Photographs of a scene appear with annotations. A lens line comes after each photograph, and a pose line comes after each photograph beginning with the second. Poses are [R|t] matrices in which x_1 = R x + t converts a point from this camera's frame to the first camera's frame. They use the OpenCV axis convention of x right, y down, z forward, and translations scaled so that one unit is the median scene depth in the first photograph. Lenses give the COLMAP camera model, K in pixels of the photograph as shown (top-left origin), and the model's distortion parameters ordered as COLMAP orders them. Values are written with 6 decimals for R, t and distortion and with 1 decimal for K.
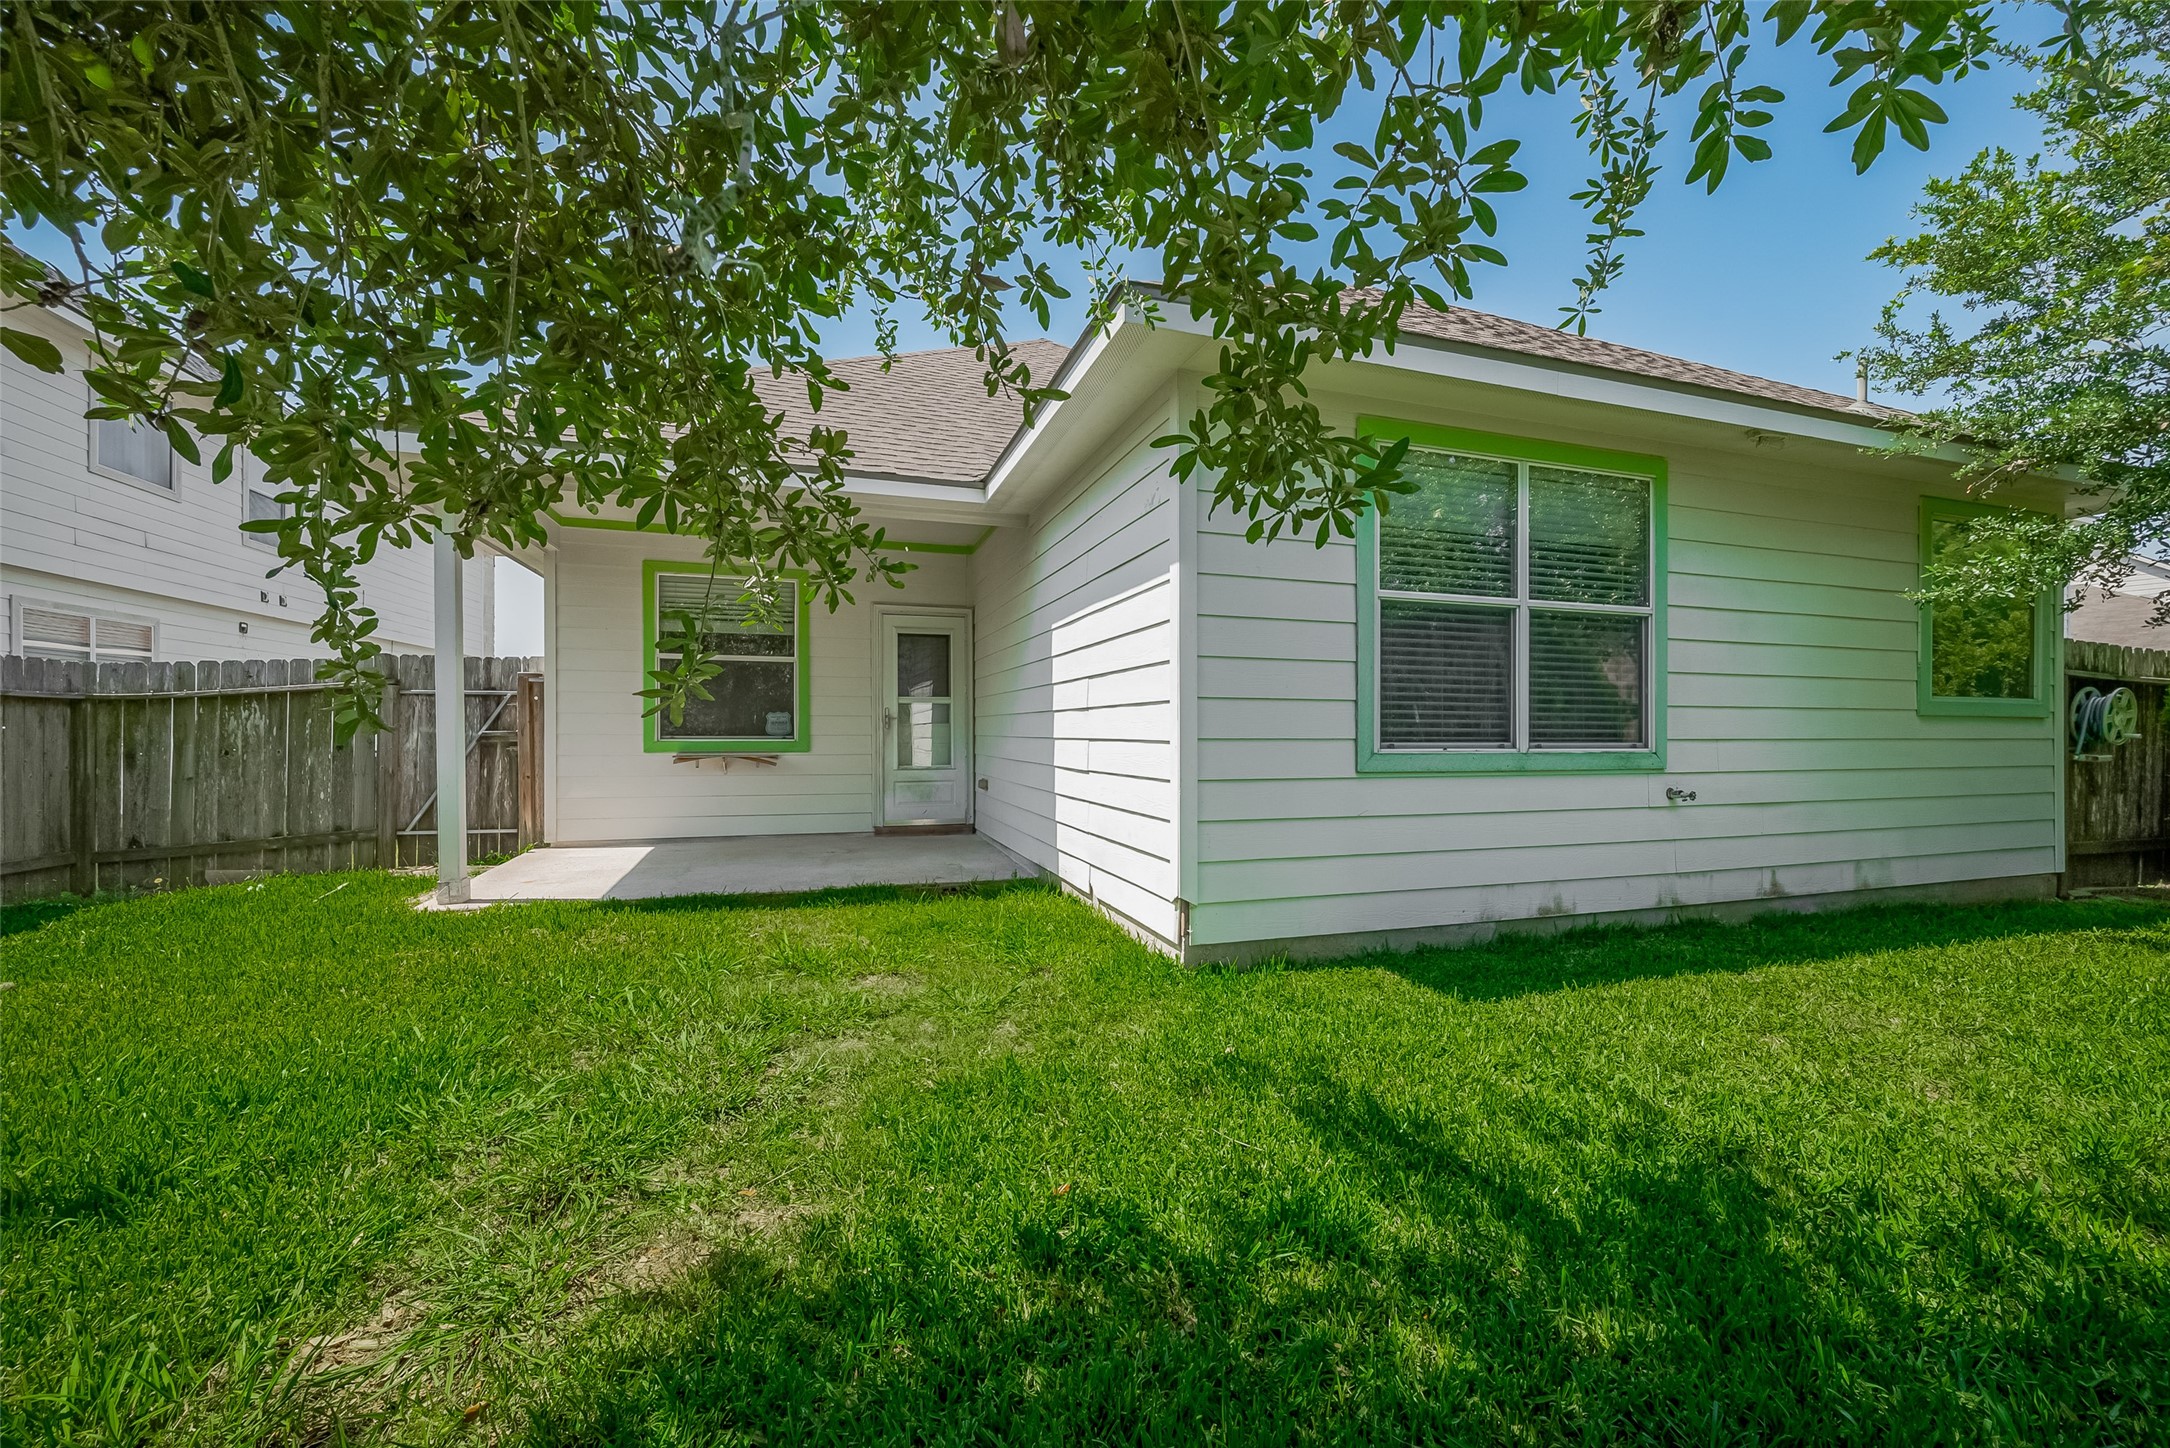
lens RADIAL K [[861.9, 0, 1085.0], [0, 861.9, 729.2], [0, 0, 1]] dist [0.001183, -0.000388]
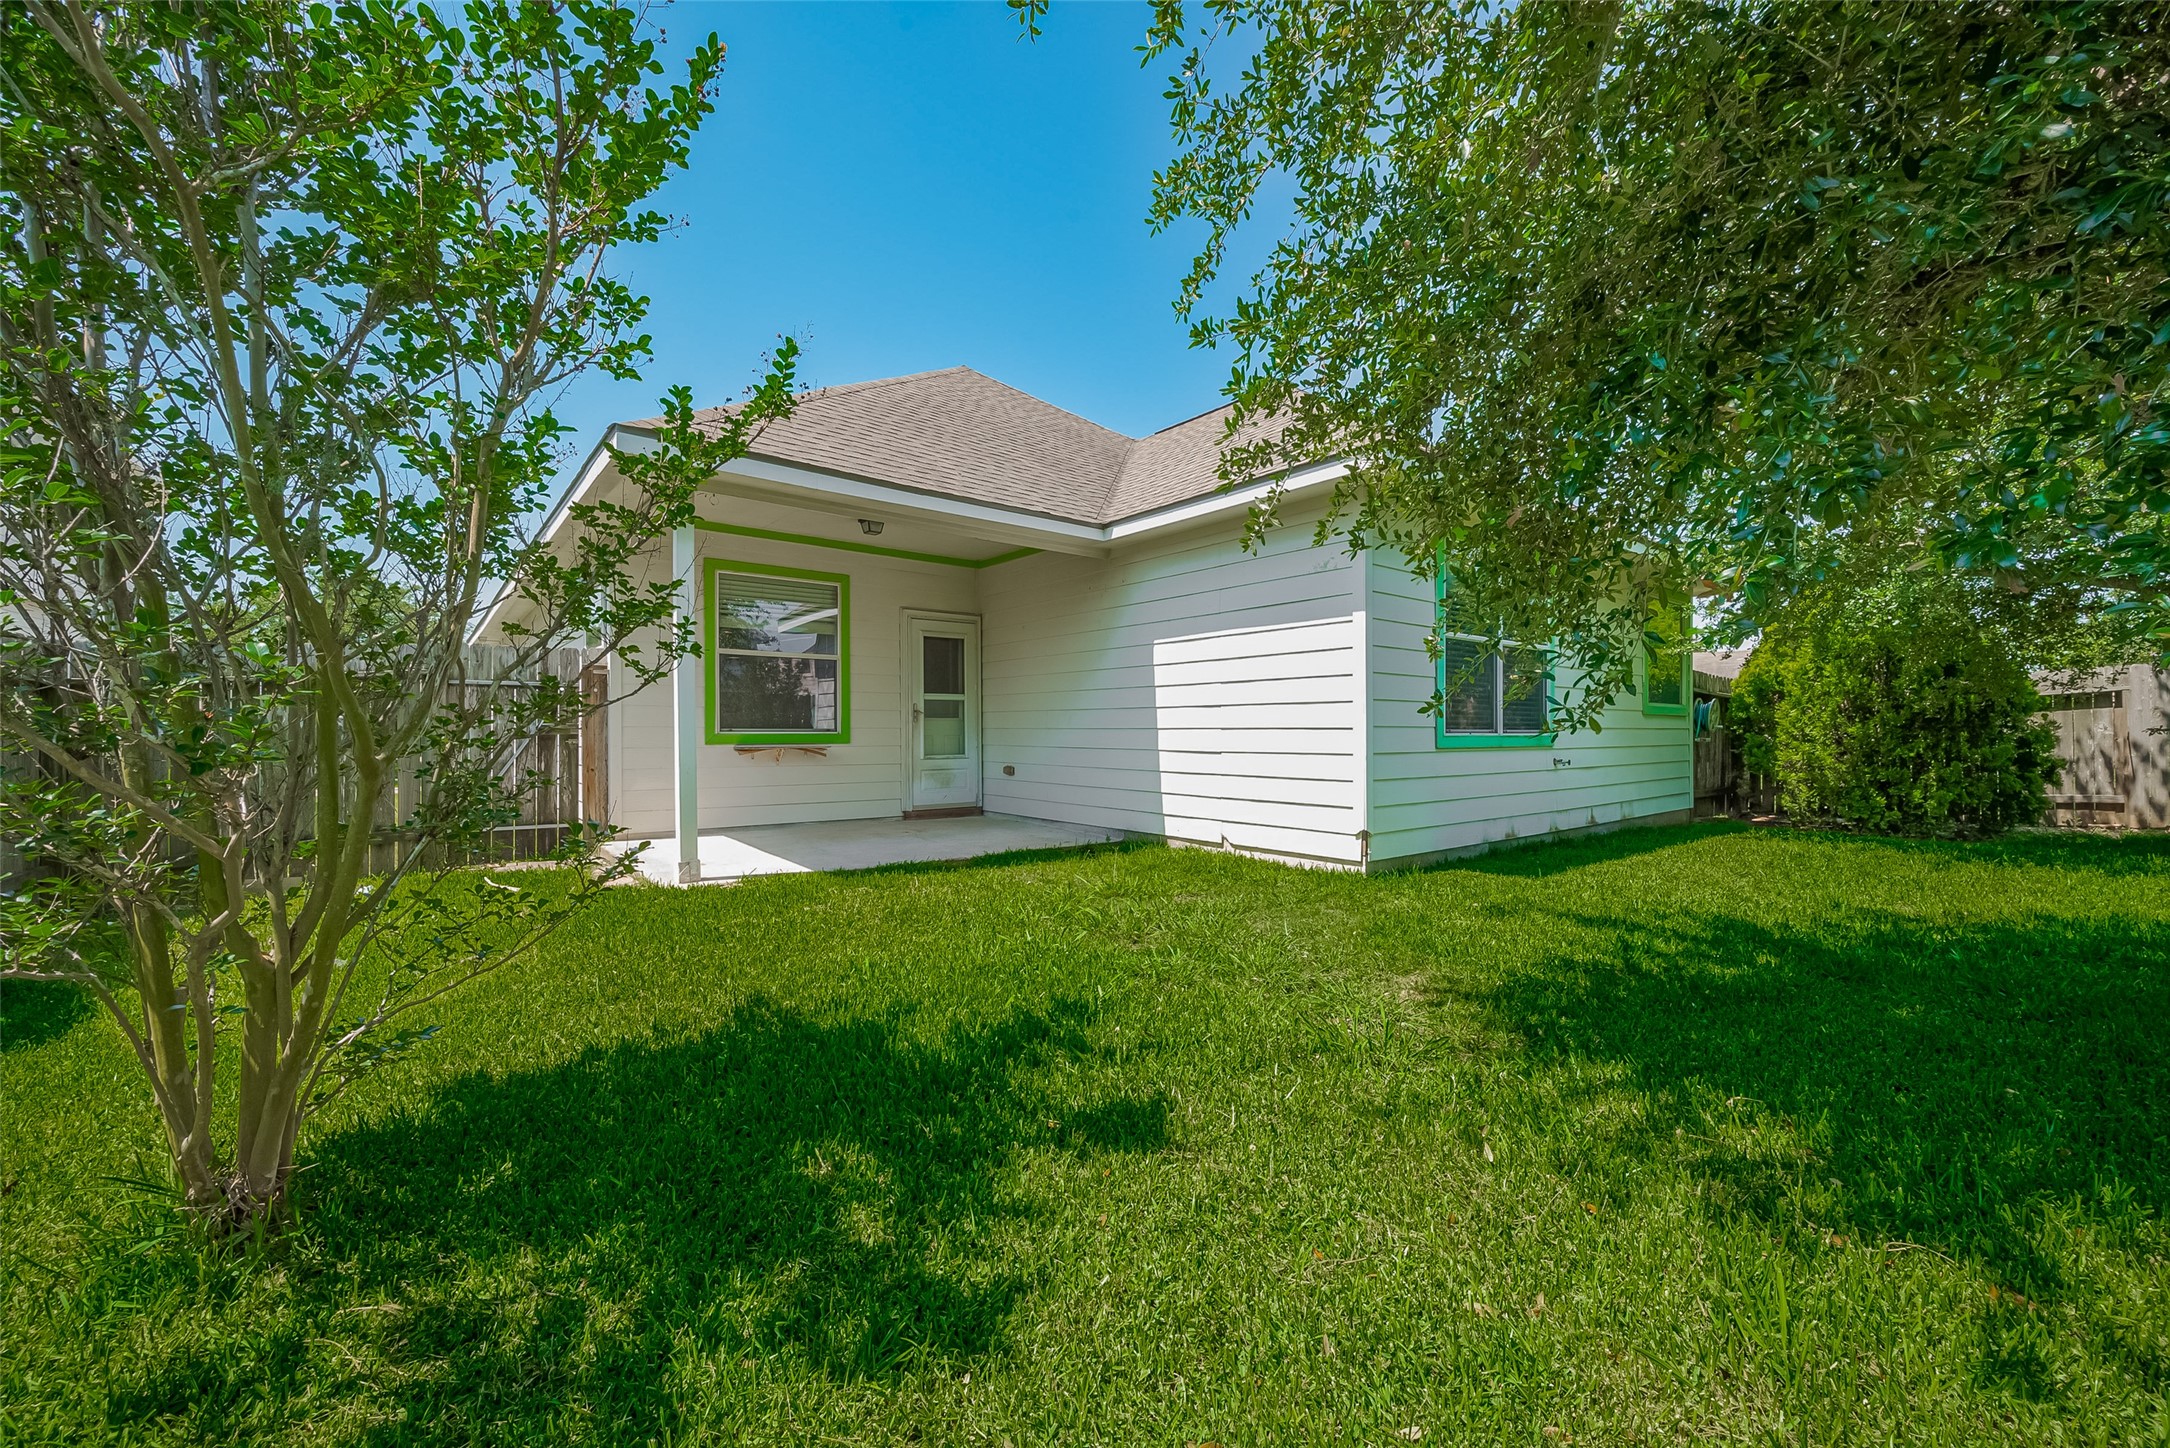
lens RADIAL K [[861.9, 0, 1095.6], [0, 861.9, 729.9], [0, 0, 1]] dist [0.001183, -0.000388]
pose [[0.935986, -0.001477, 0.352034, -0.584716], [0.000319, 0.999994, 0.003347, 0.008261], [-0.352037, -0.003020, 0.935981, -0.175641]]
